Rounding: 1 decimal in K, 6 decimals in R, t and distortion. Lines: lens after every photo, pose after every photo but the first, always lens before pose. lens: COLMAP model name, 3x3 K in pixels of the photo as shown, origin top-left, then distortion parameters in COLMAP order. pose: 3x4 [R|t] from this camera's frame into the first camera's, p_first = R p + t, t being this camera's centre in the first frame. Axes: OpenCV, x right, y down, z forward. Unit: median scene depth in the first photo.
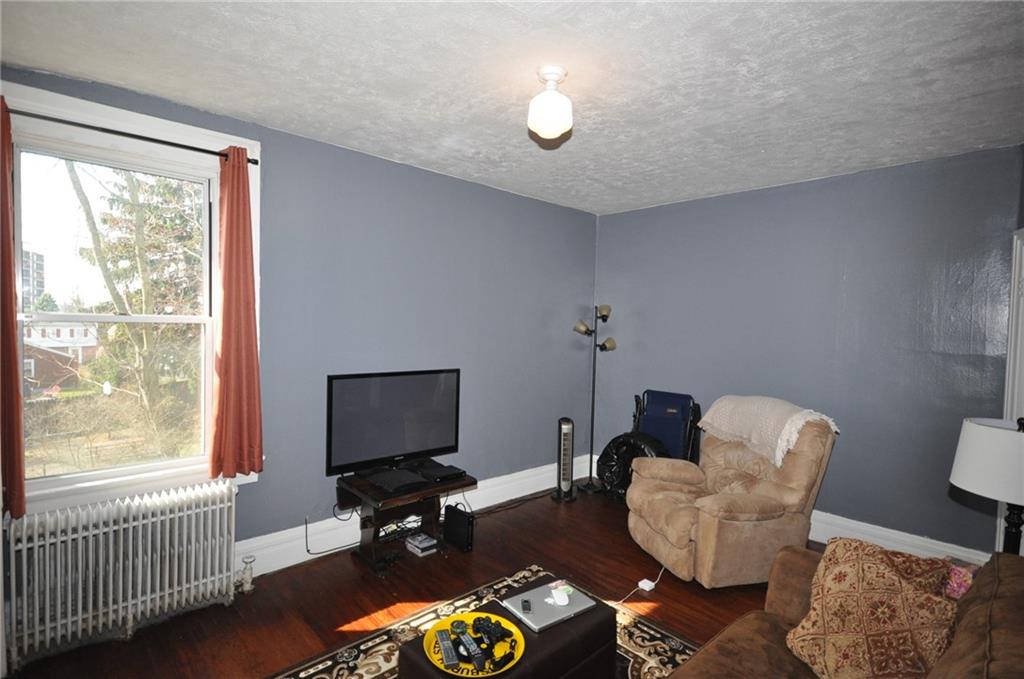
lens RADIAL K [[502.6, 0, 512.0], [0, 502.6, 339.5], [0, 0, 1]] dist [-0.000310, 0.000291]
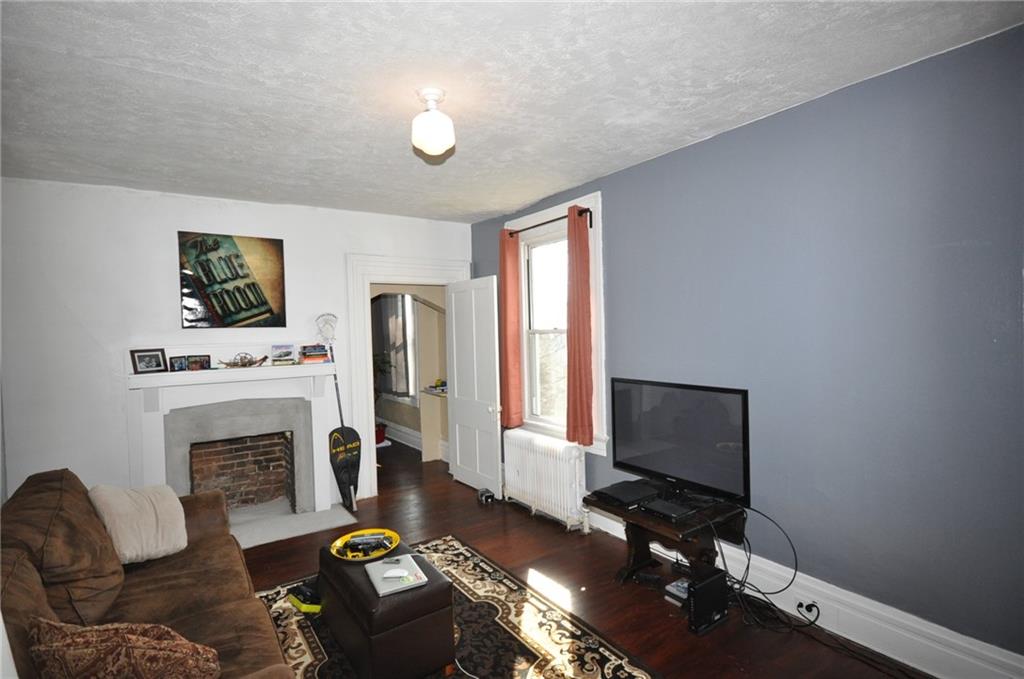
lens RADIAL K [[502.6, 0, 512.0], [0, 502.6, 339.5], [0, 0, 1]] dist [-0.000310, 0.000291]
pose [[-0.147074, -0.000098, -0.989126, 0.854836], [-0.010290, 0.999946, 0.001431, -0.013985], [0.989072, 0.010389, -0.147067, 1.035721]]
